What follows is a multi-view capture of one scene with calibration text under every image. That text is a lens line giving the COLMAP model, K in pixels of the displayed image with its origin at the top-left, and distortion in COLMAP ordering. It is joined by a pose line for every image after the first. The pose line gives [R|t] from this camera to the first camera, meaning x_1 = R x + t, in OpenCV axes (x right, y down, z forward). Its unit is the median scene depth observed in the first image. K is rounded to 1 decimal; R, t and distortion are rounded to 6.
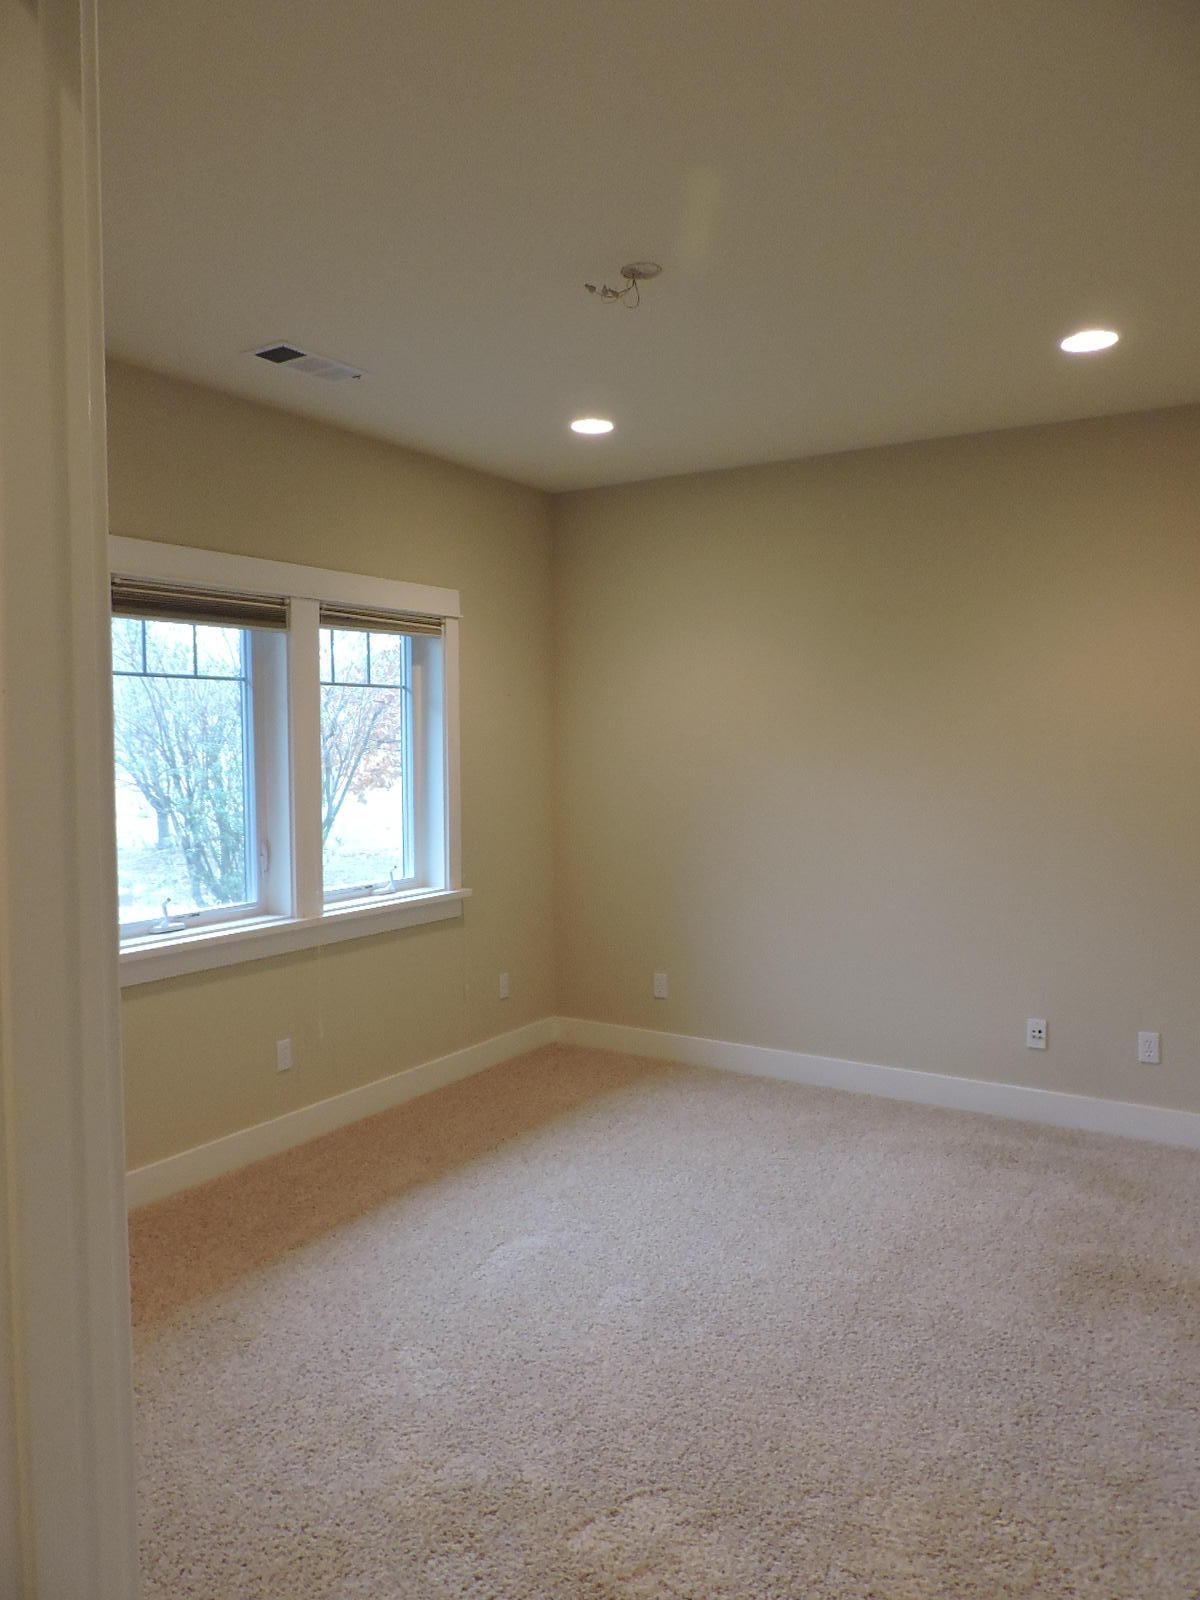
lens RADIAL K [[1250.4, 0, 600.0], [0, 1250.4, 800.0], [0, 0, 1]] dist [0.000840, 0.000223]
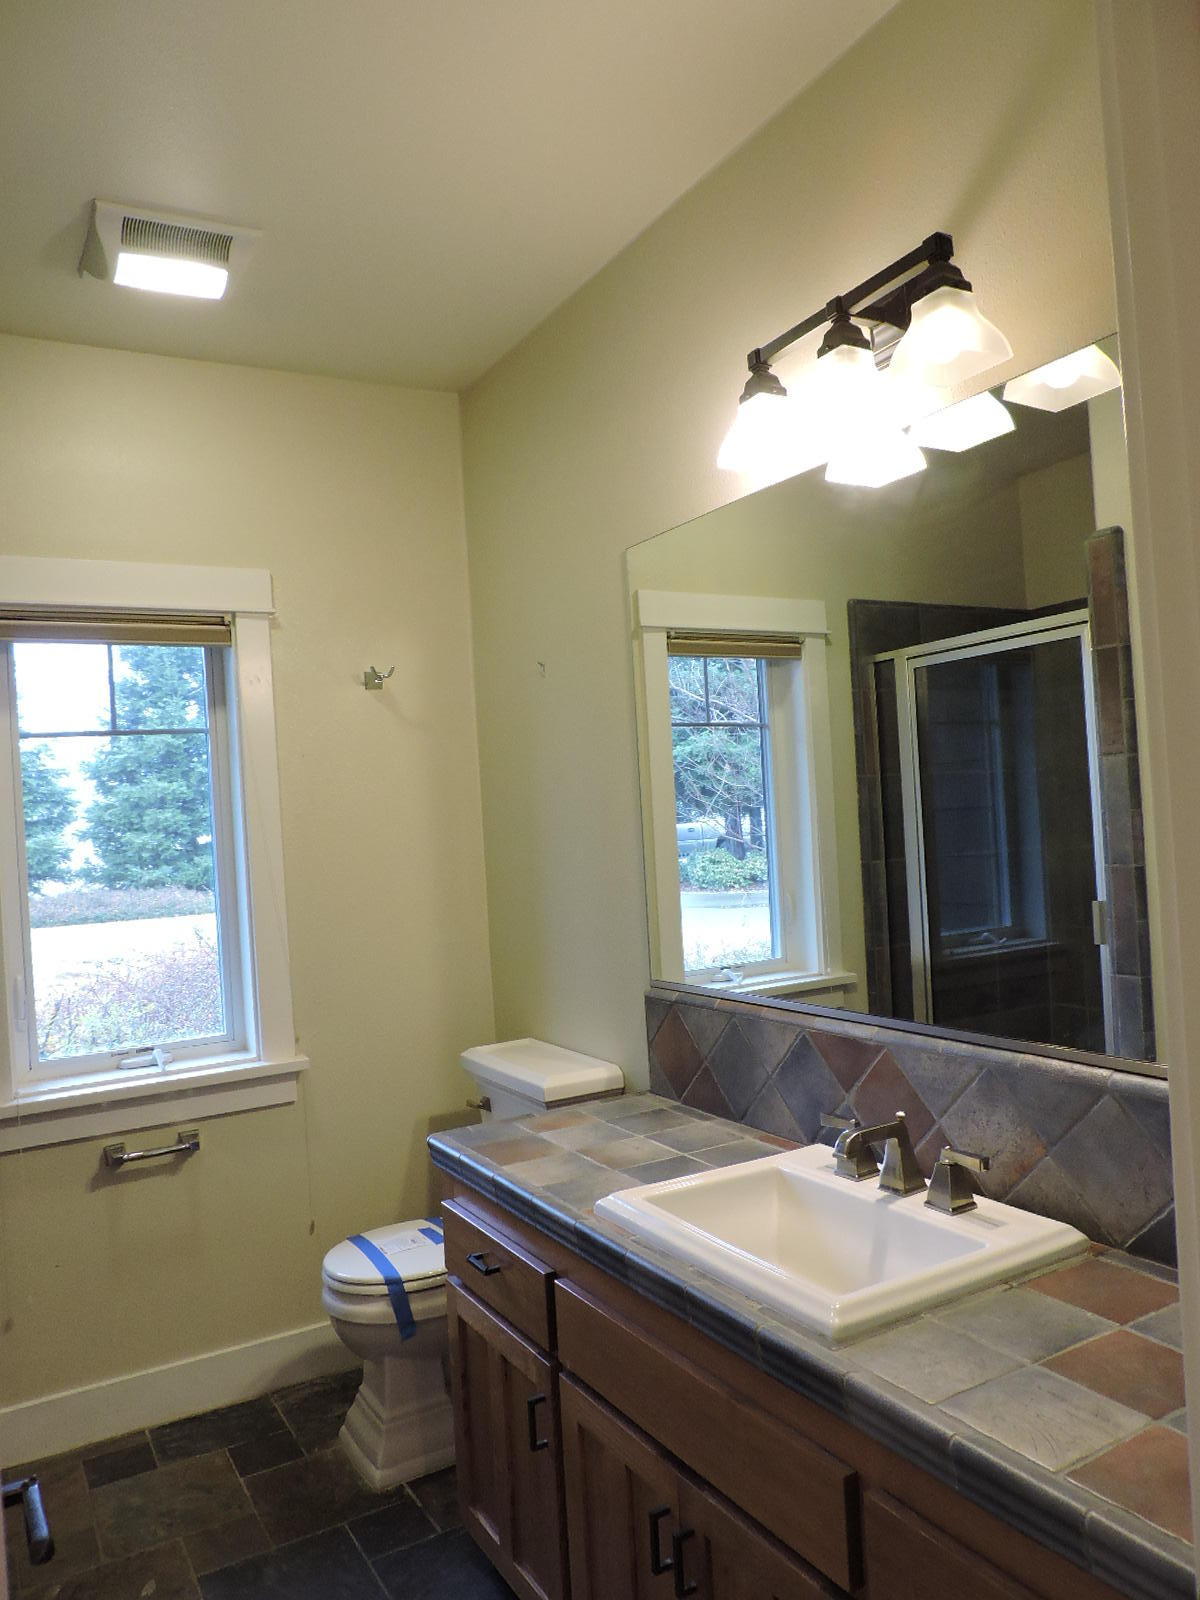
lens RADIAL K [[1250.4, 0, 600.0], [0, 1250.4, 800.0], [0, 0, 1]] dist [0.000840, 0.000223]
pose [[0.878591, -0.029694, -0.476650, 0.137254], [0.014447, 0.999261, -0.035621, -0.013186], [0.477356, 0.024410, 0.878371, 0.236094]]
